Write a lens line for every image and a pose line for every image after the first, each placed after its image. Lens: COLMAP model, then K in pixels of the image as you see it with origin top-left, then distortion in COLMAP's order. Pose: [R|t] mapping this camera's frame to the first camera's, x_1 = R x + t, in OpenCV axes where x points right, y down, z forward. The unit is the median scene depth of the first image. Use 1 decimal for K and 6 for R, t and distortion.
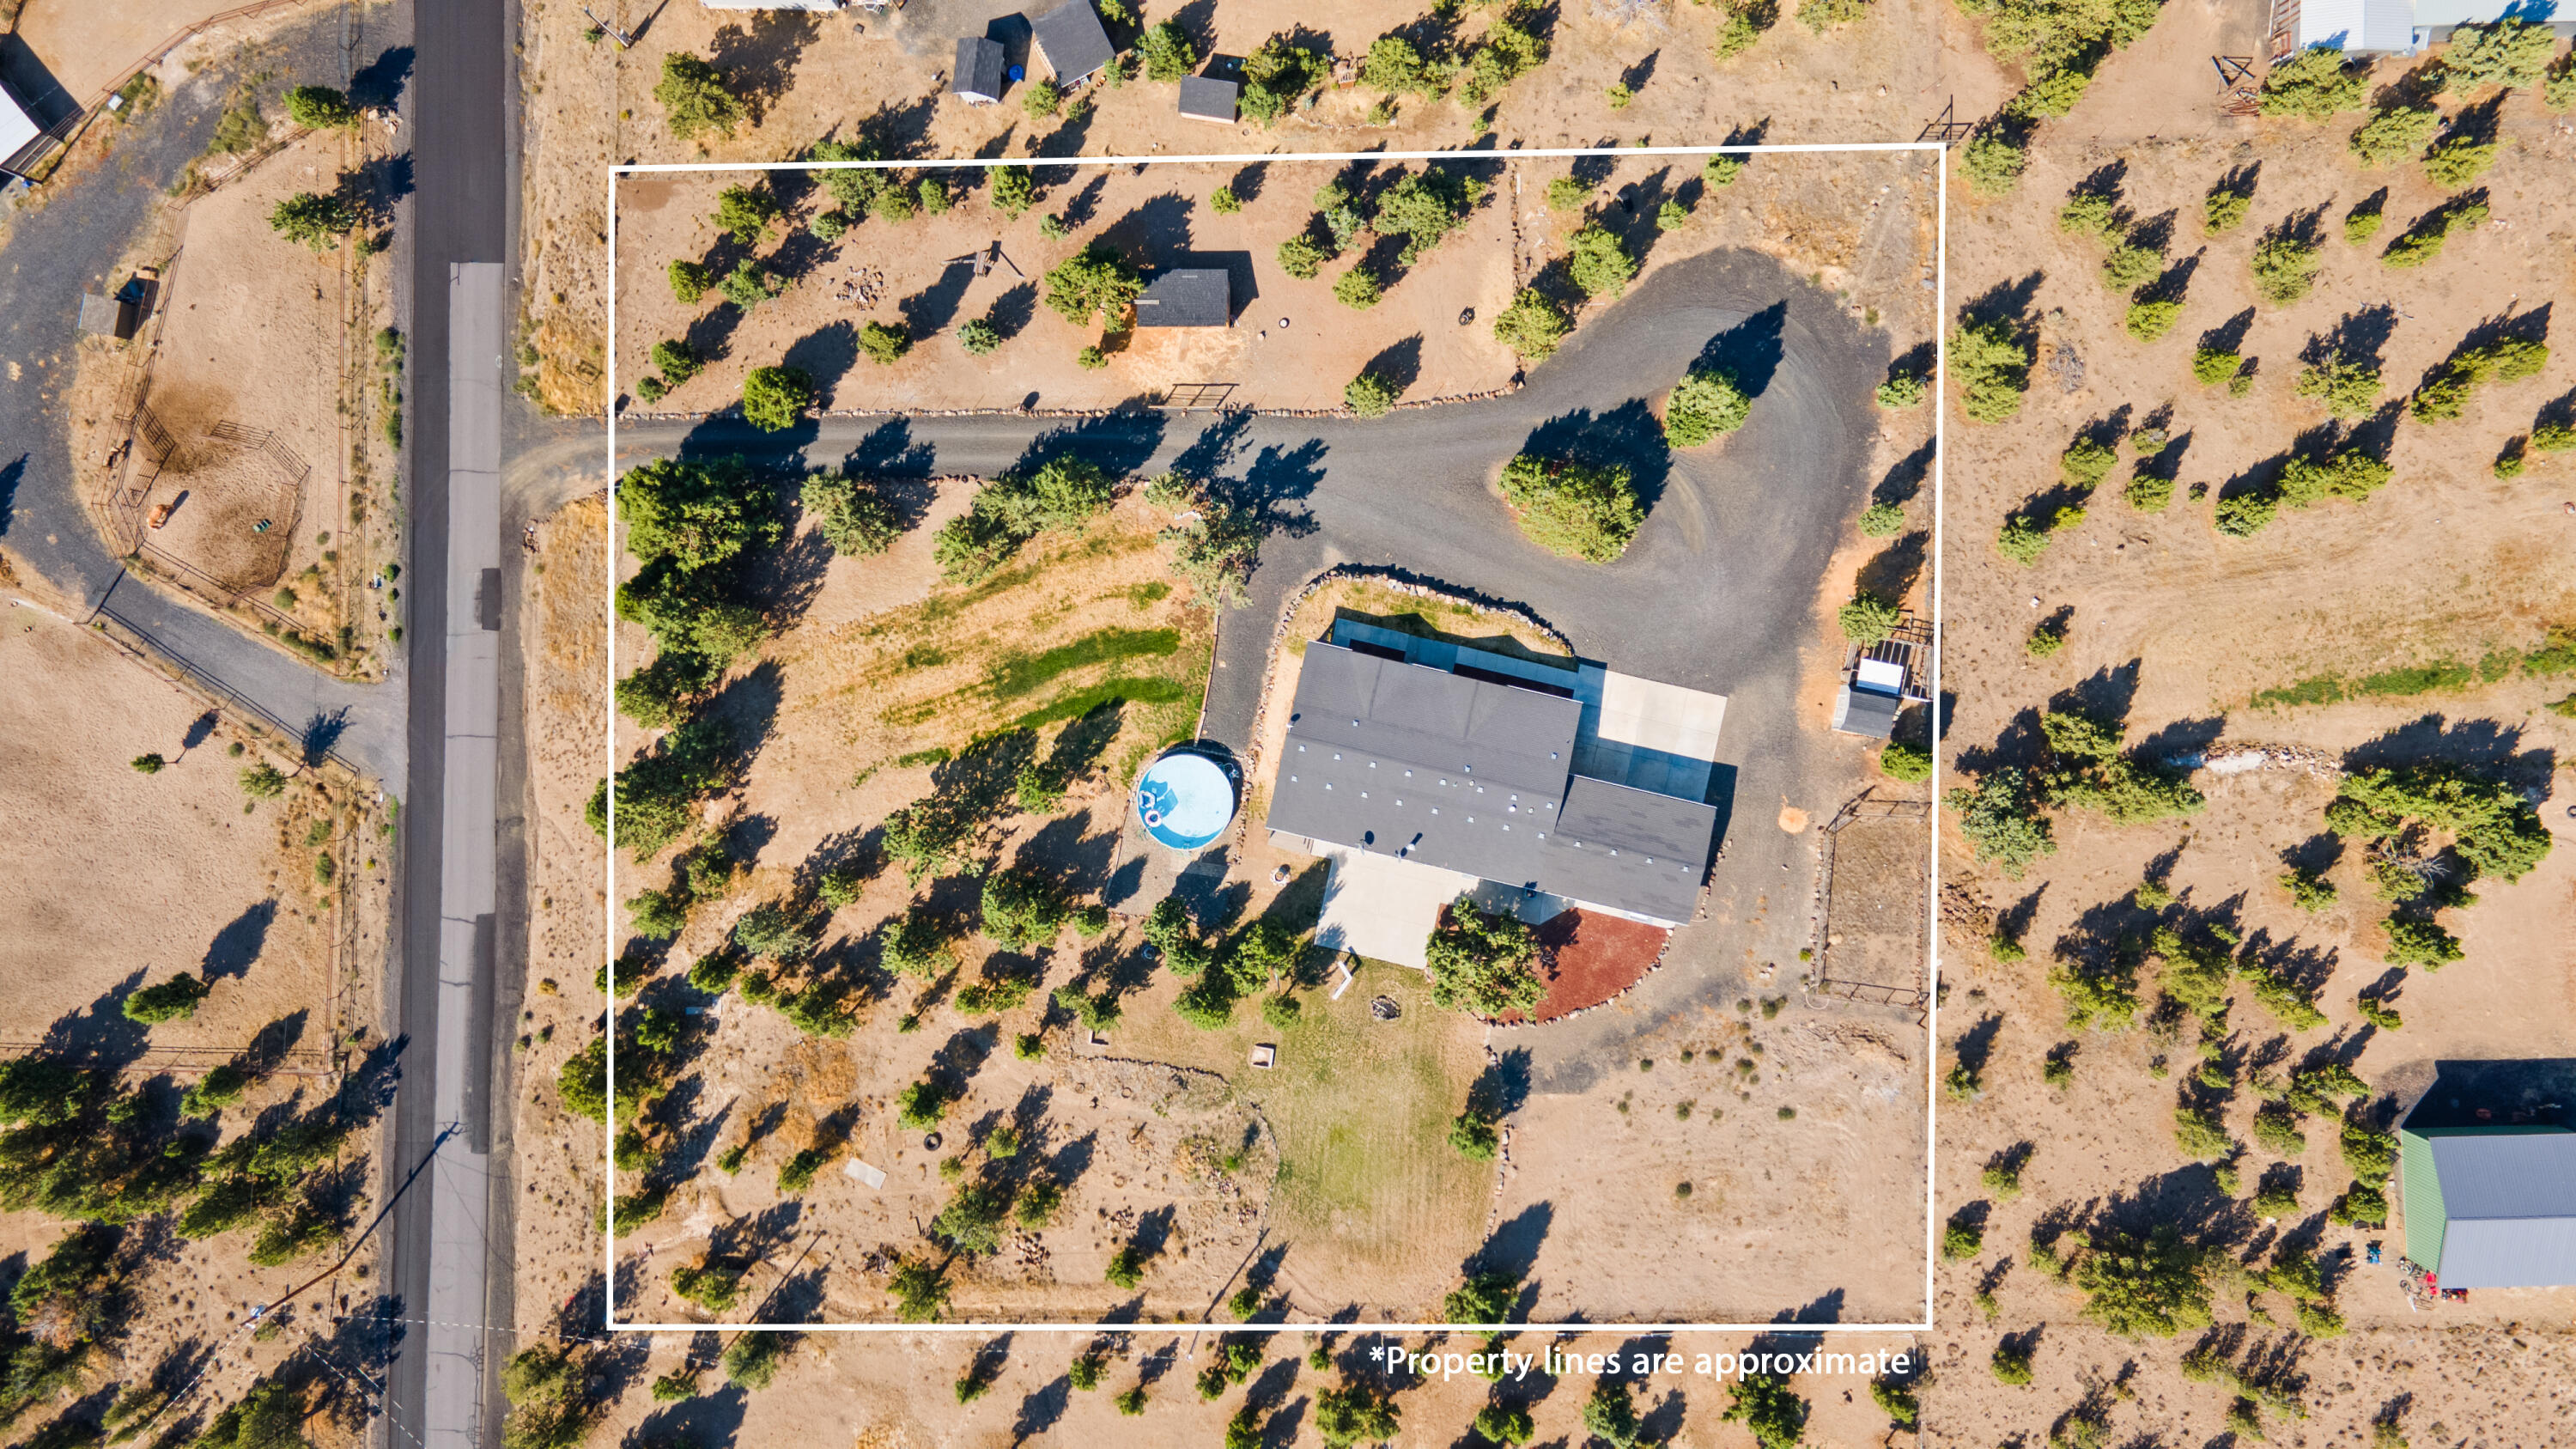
lens RADIAL K [[1873.7, 0, 1297.4], [0, 1873.7, 714.2], [0, 0, 1]] dist [0.034962, 0.002377]
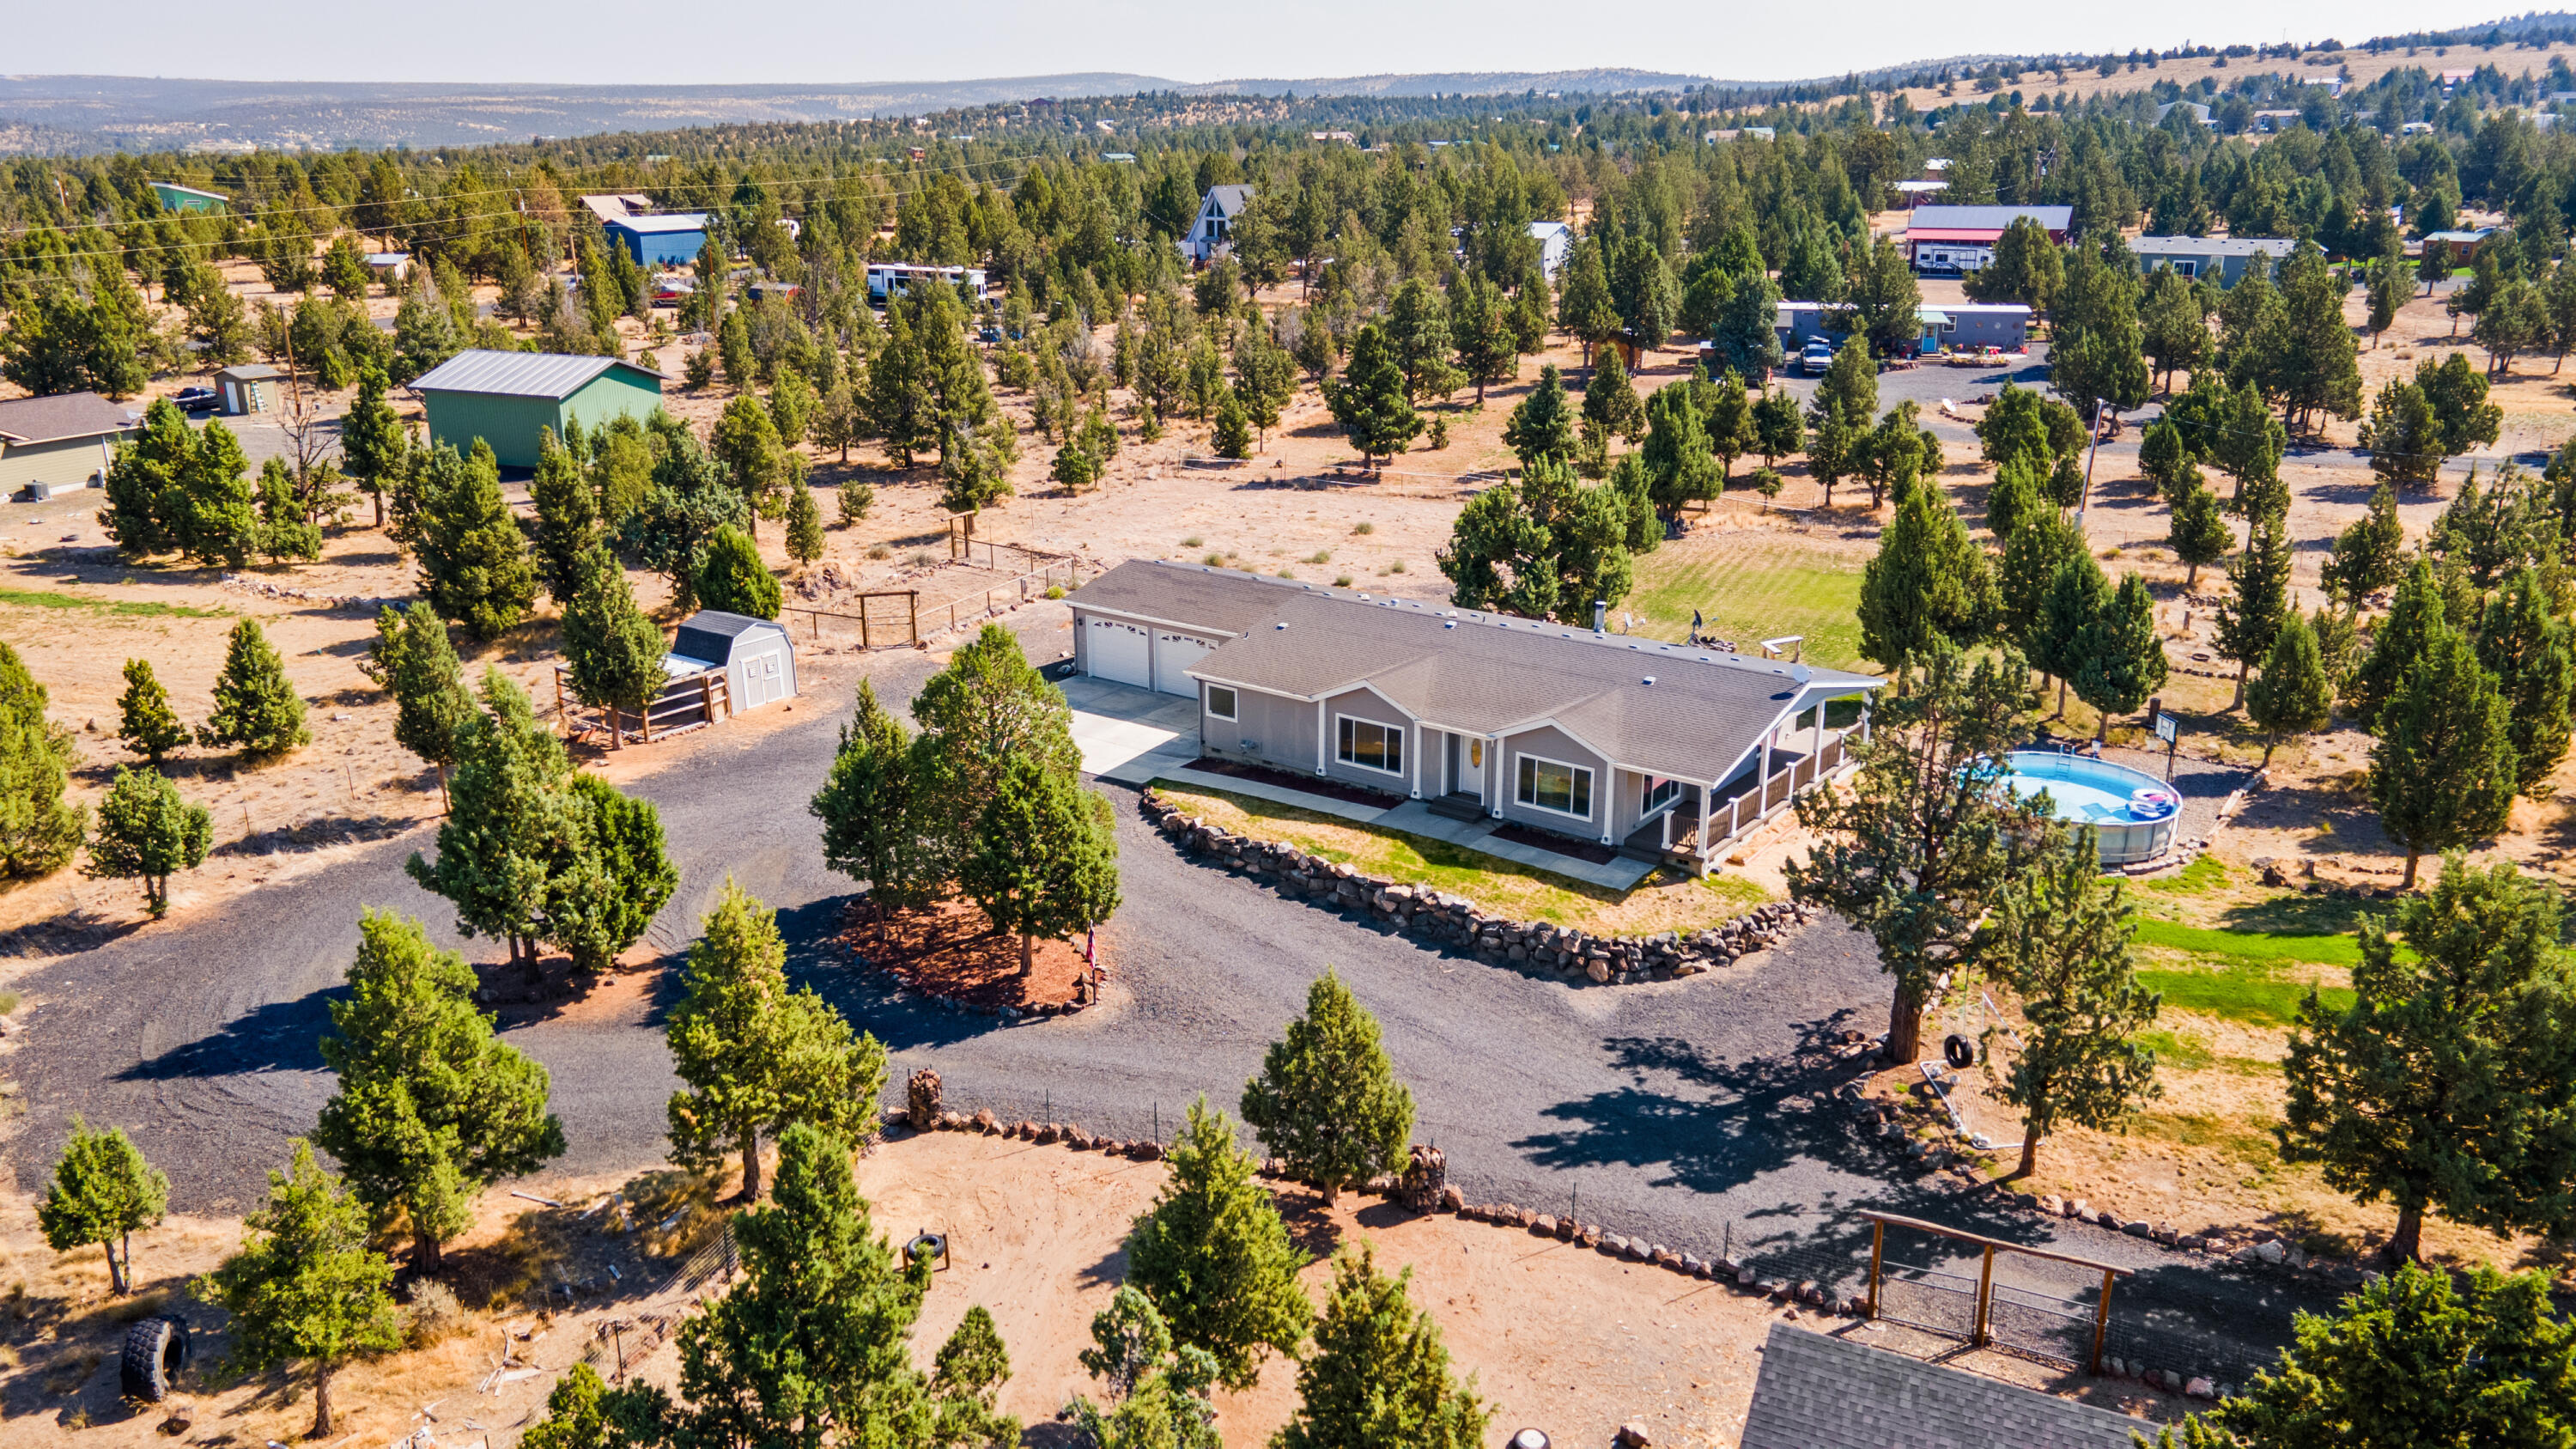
lens RADIAL K [[1873.7, 0, 1297.4], [0, 1873.7, 714.2], [0, 0, 1]] dist [0.034962, 0.002377]
pose [[-0.913522, -0.119756, 0.388763, -0.065142], [0.406552, -0.301426, 0.862472, -0.409819], [0.013897, 0.945939, 0.324046, 0.826476]]
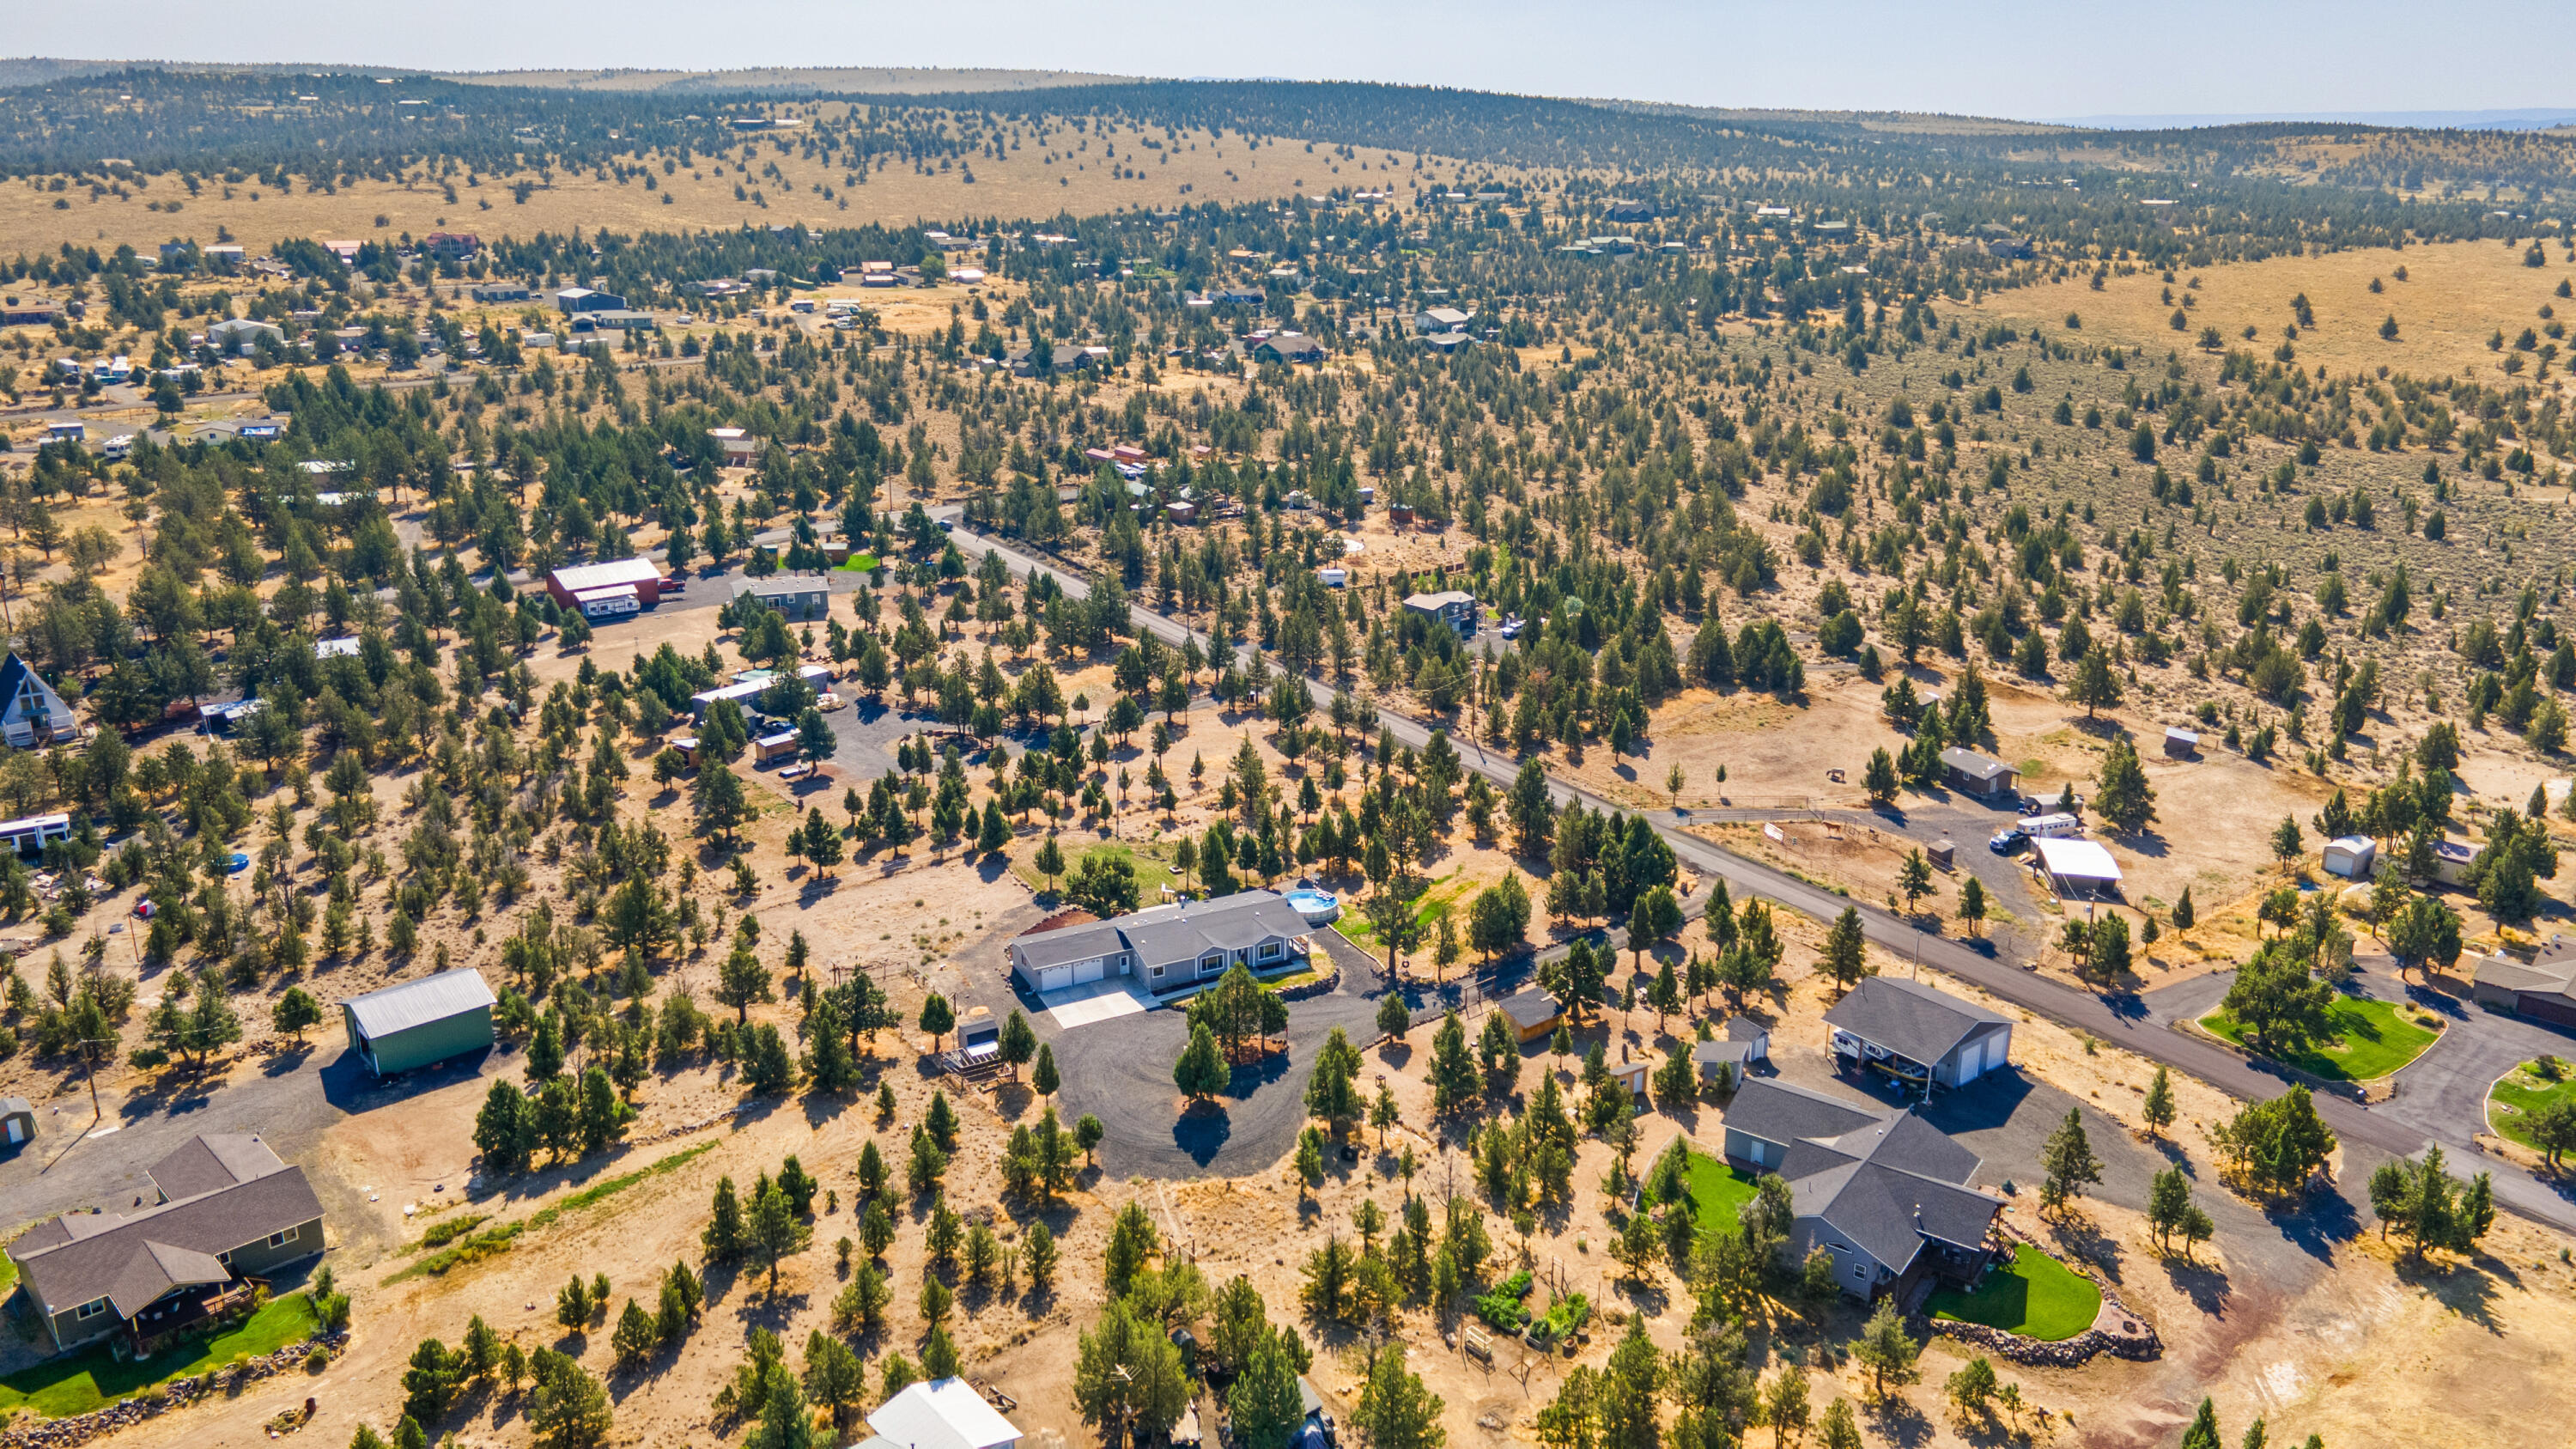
lens RADIAL K [[1886.0, 0, 1288.0], [0, 1886.0, 724.5], [0, 0, 1]] dist [-0.002402, 0.085786]
pose [[-0.770063, 0.193664, -0.607863, 0.916325], [-0.637589, -0.266455, 0.722829, -1.080382], [-0.021982, 0.944191, 0.328665, 0.311190]]
